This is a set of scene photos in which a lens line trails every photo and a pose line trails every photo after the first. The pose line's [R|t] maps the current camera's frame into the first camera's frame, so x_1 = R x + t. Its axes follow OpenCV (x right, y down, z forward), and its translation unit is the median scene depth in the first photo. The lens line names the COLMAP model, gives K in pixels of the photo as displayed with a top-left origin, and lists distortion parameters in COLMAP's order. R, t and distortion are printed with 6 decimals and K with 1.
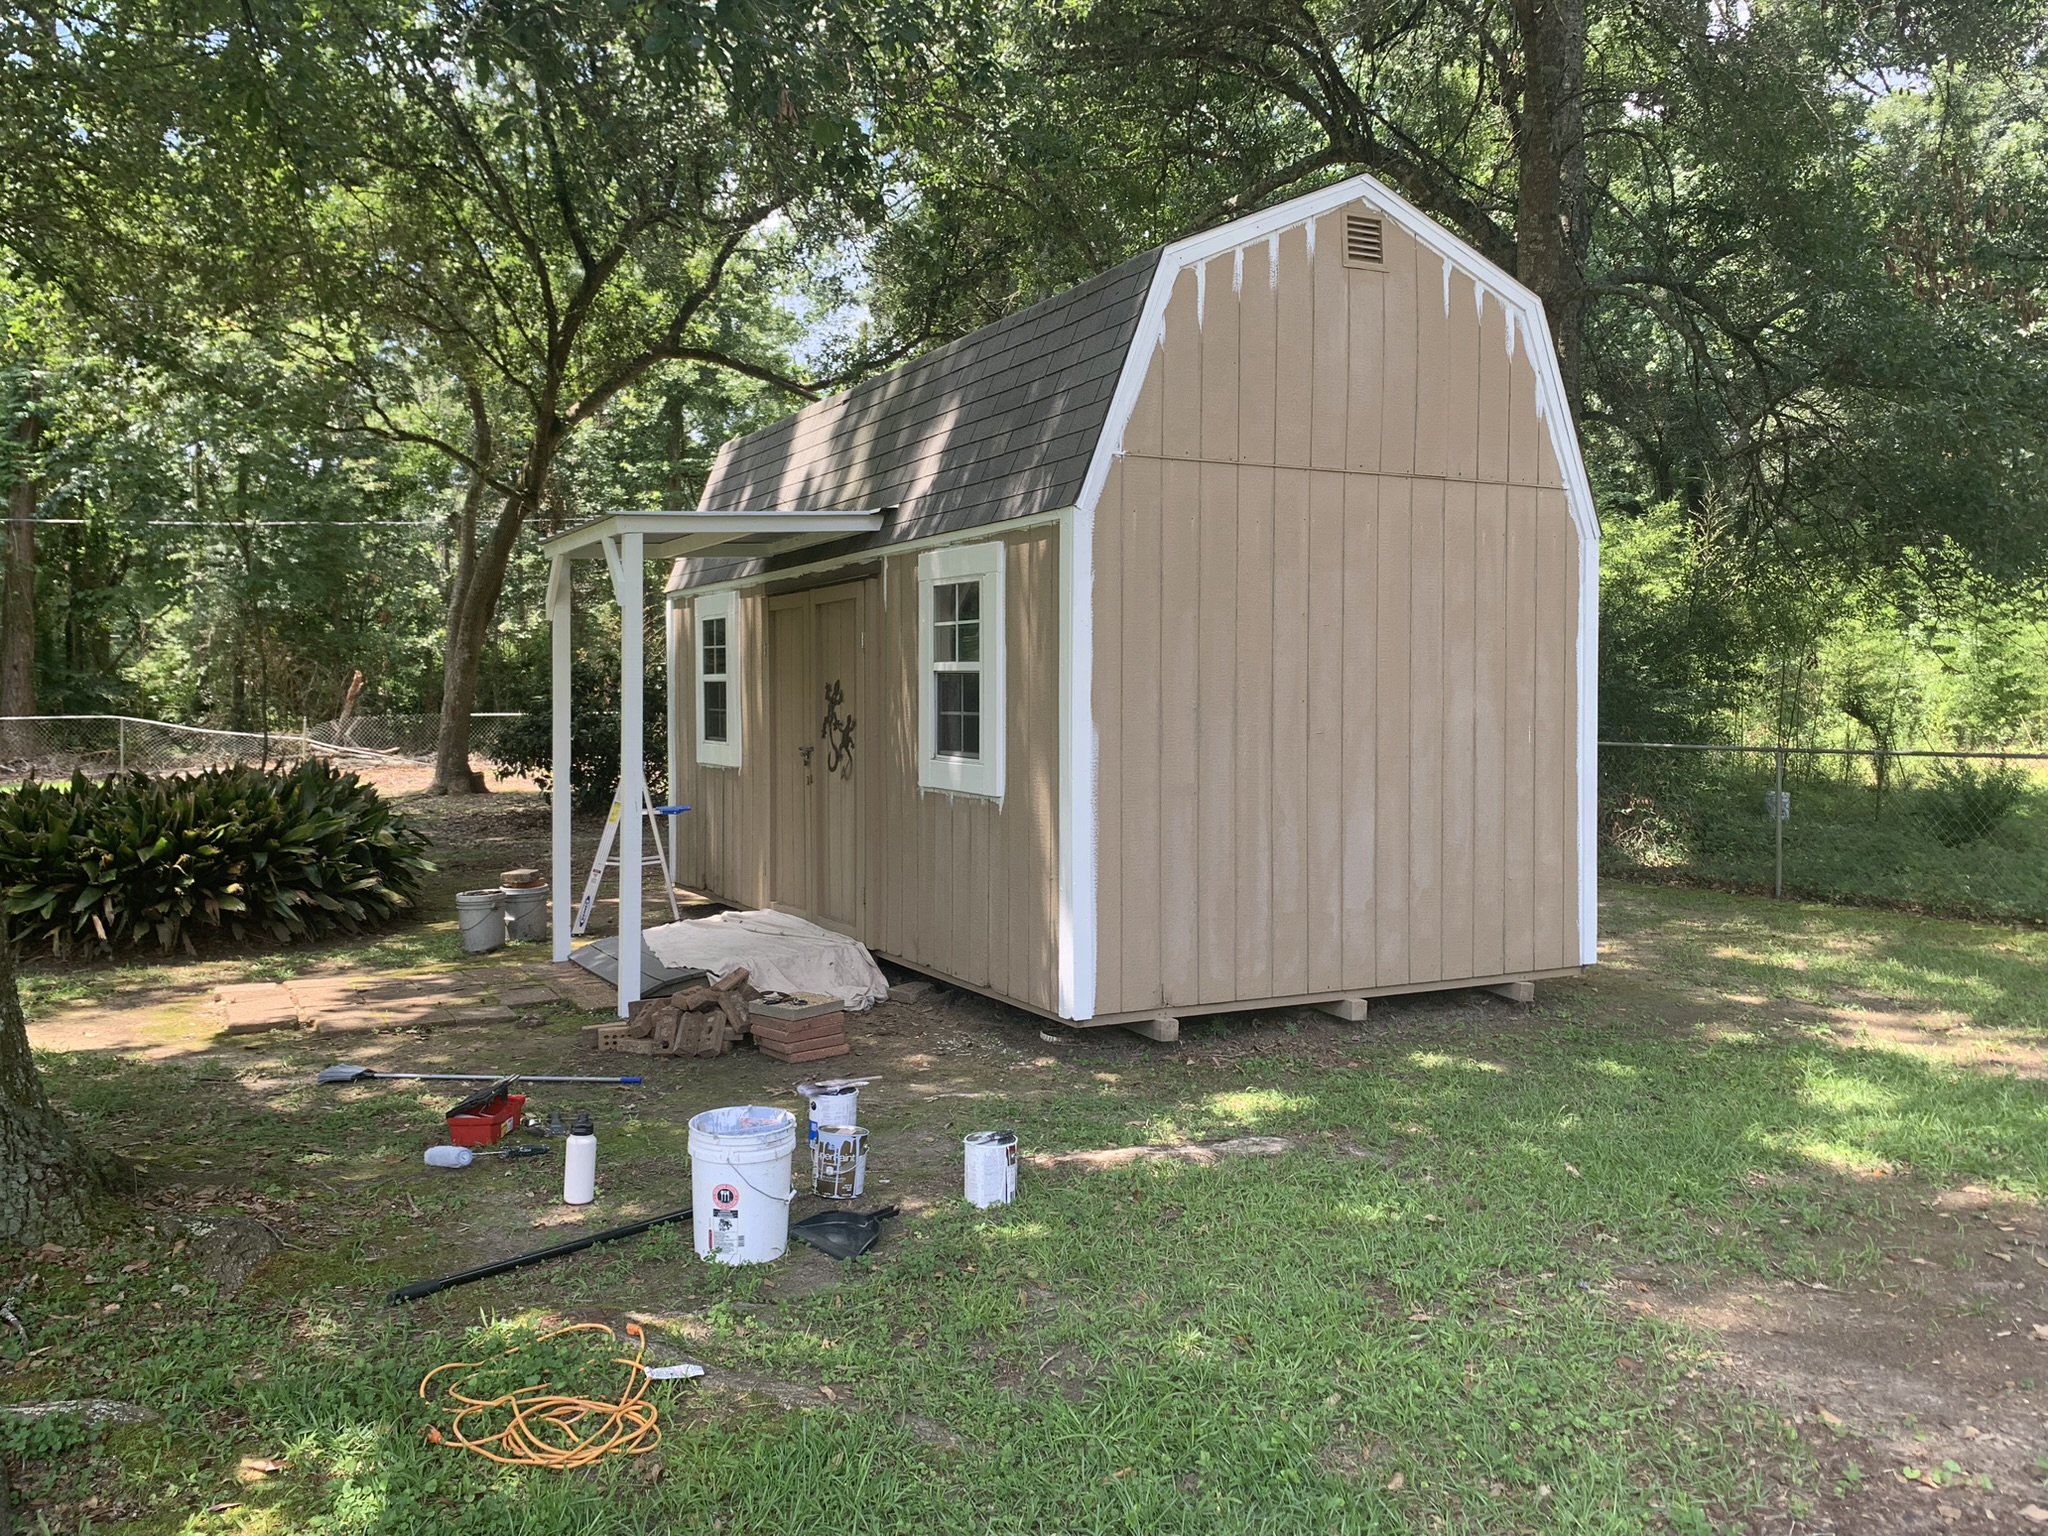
lens RADIAL K [[1653.9, 0, 1017.5], [0, 1653.9, 736.4], [0, 0, 1]] dist [0.038984, -0.035628]
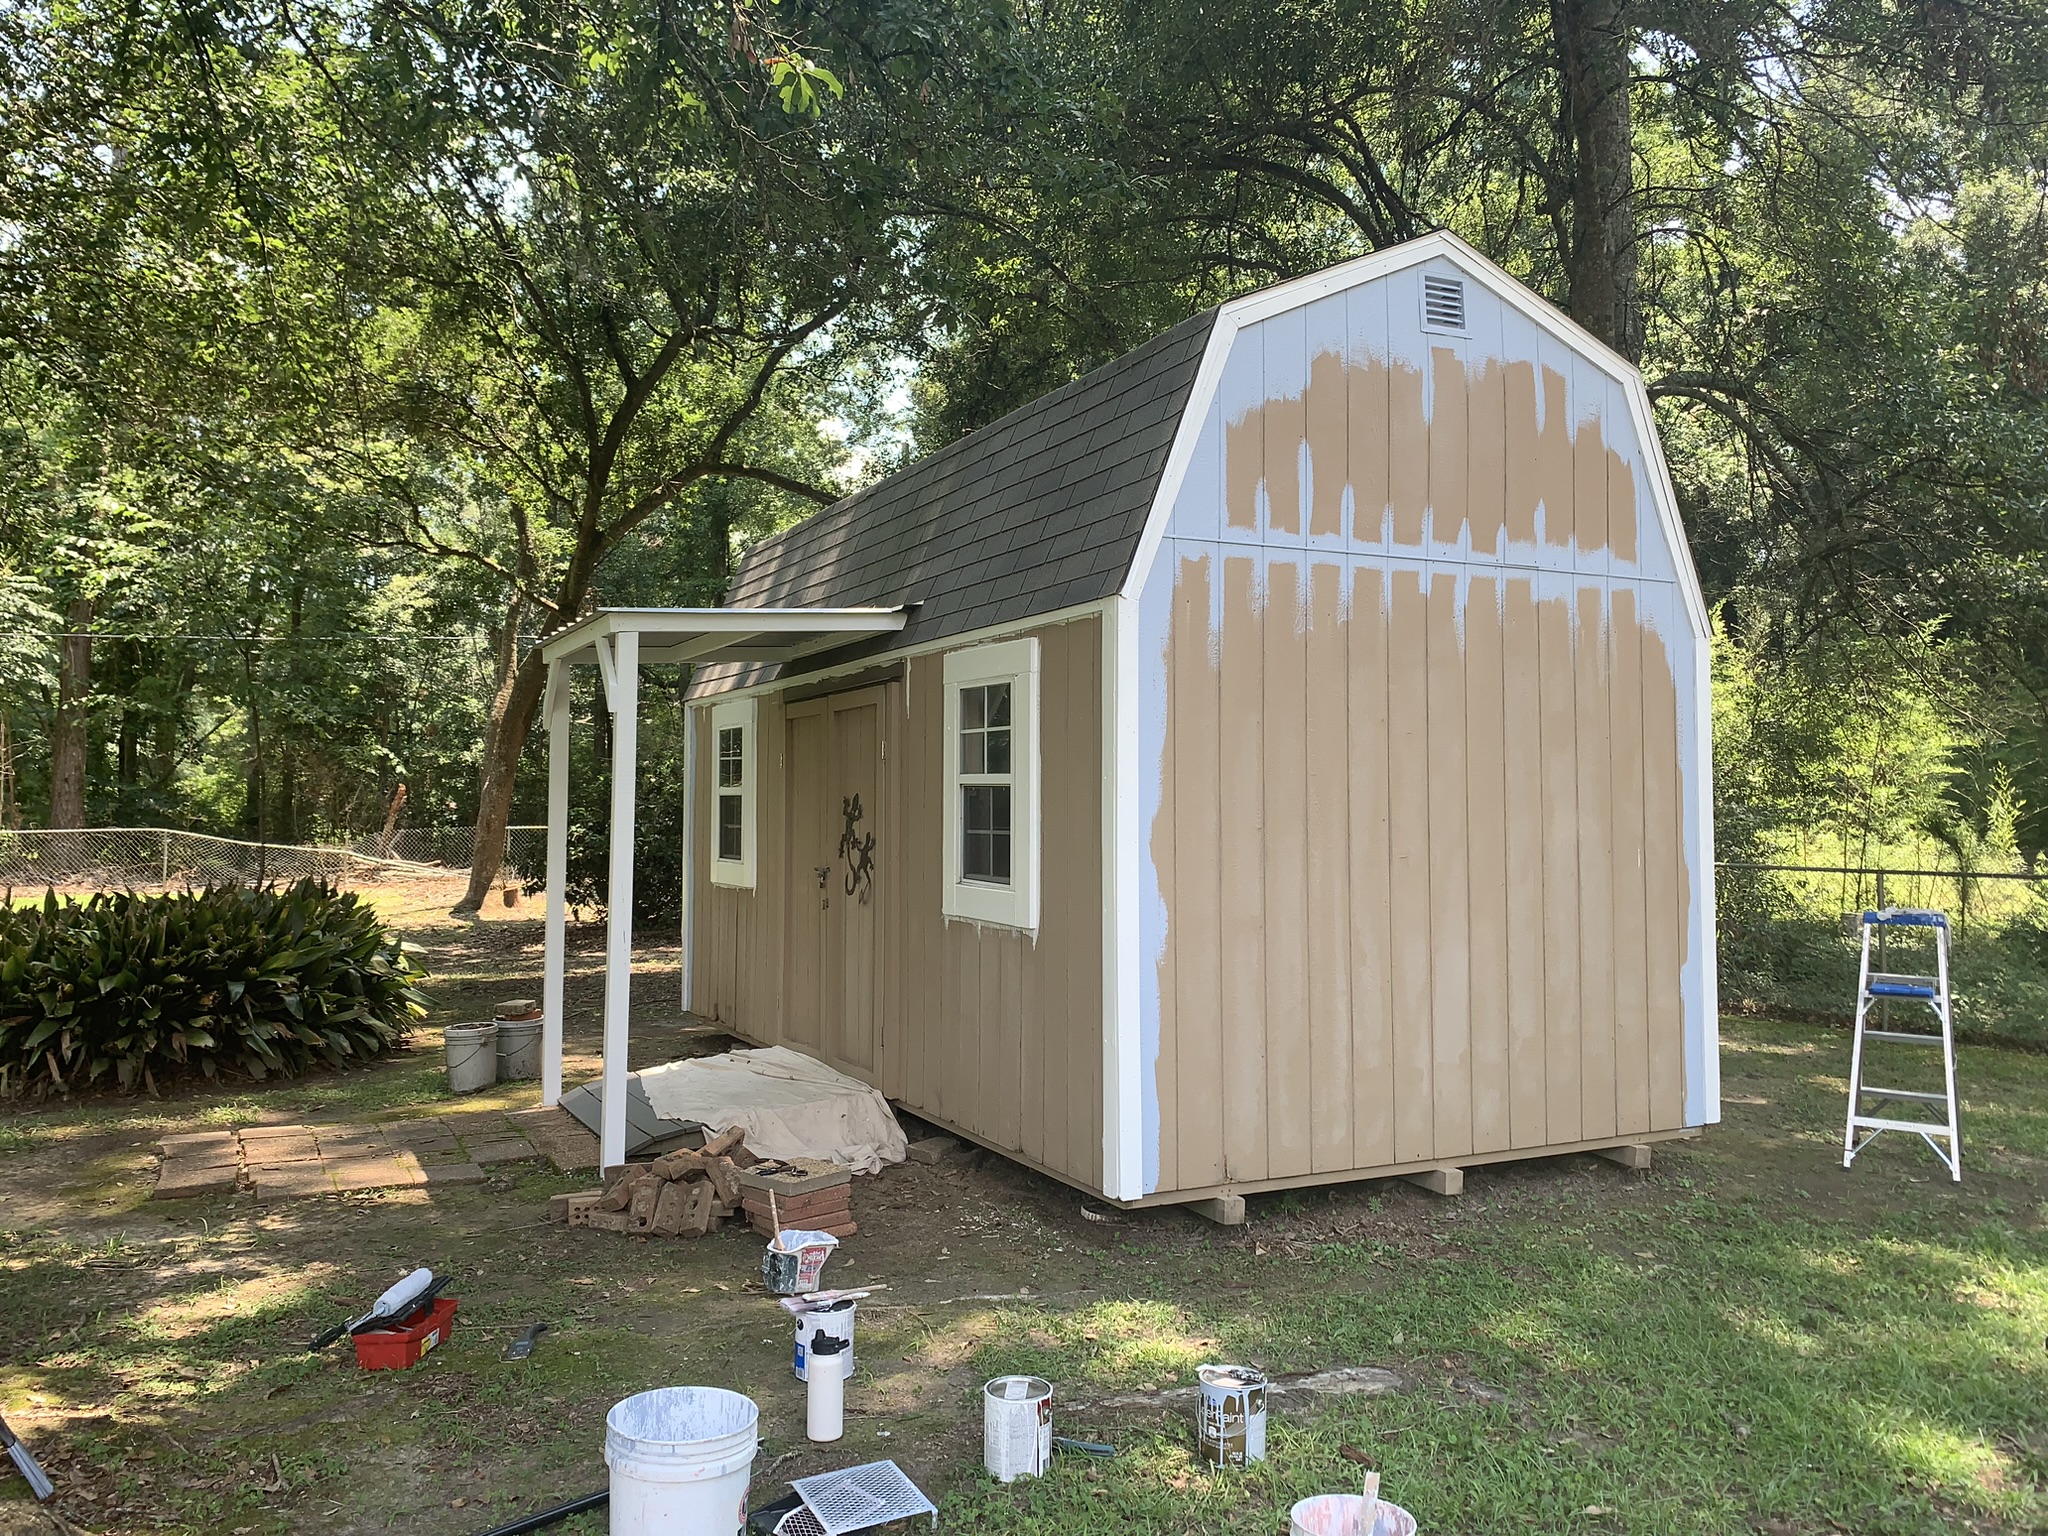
lens RADIAL K [[1596.8, 0, 1013.2], [0, 1596.8, 725.6], [0, 0, 1]] dist [0.032360, -0.015656]
pose [[0.999629, 0.000211, -0.027252, 0.001150], [-0.002291, 0.997082, -0.076302, -0.005862], [0.027157, 0.076336, 0.996712, 0.144009]]
